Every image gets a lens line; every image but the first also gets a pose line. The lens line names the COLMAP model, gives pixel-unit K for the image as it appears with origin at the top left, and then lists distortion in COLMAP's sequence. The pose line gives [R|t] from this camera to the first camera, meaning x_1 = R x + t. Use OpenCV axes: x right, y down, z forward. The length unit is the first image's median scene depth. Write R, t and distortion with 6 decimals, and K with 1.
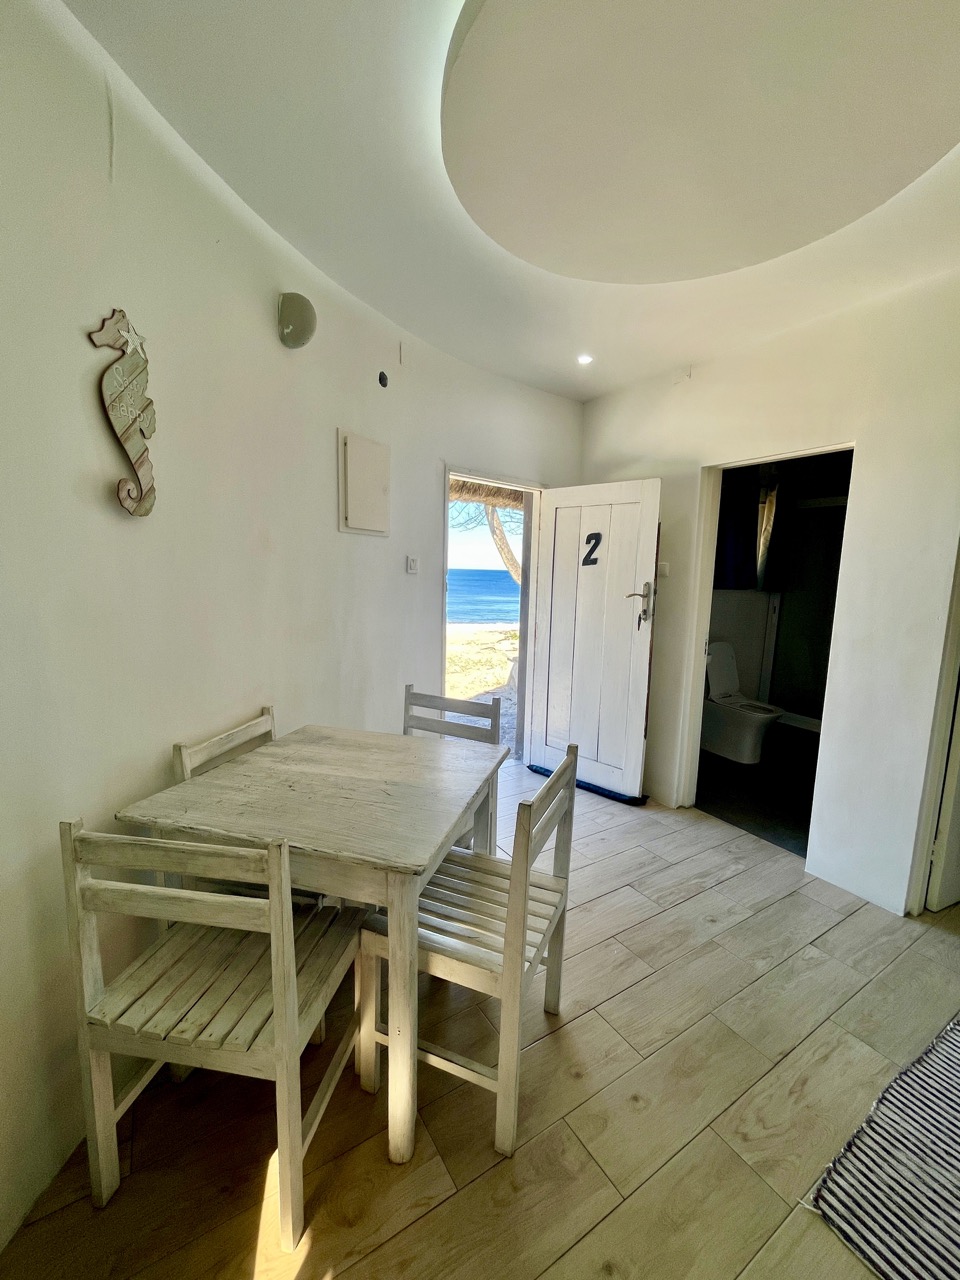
lens RADIAL K [[542.3, 0, 470.9], [0, 542.3, 645.7], [0, 0, 1]] dist [-0.003727, 0.001317]
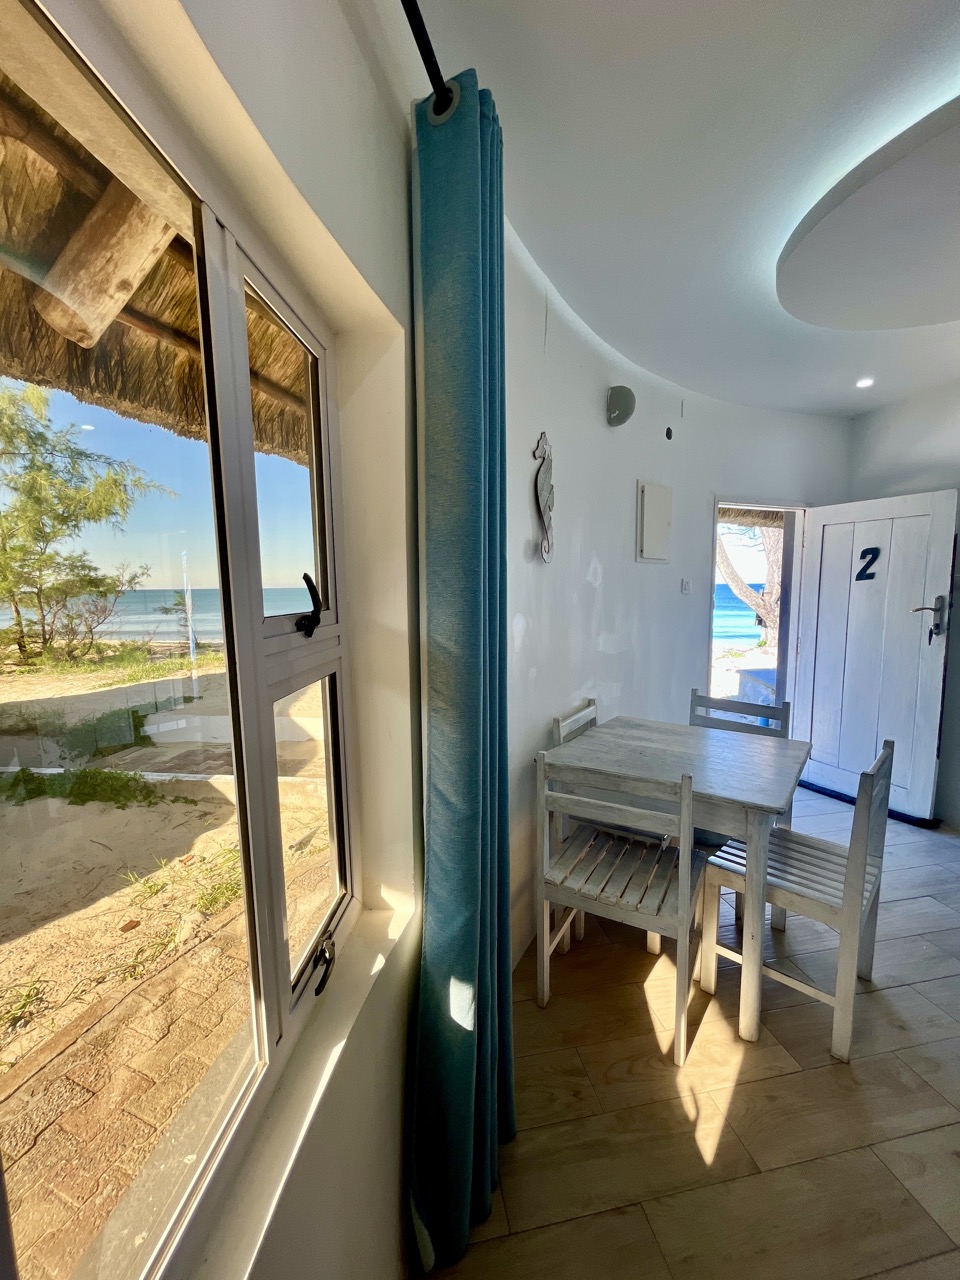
lens RADIAL K [[542.3, 0, 450.1], [0, 542.3, 643.6], [0, 0, 1]] dist [-0.003727, 0.001317]
pose [[0.930449, 0.005713, -0.366378, -0.215009], [-0.019212, 0.999264, -0.033210, 0.028448], [0.365919, 0.037939, 0.929873, -0.346091]]
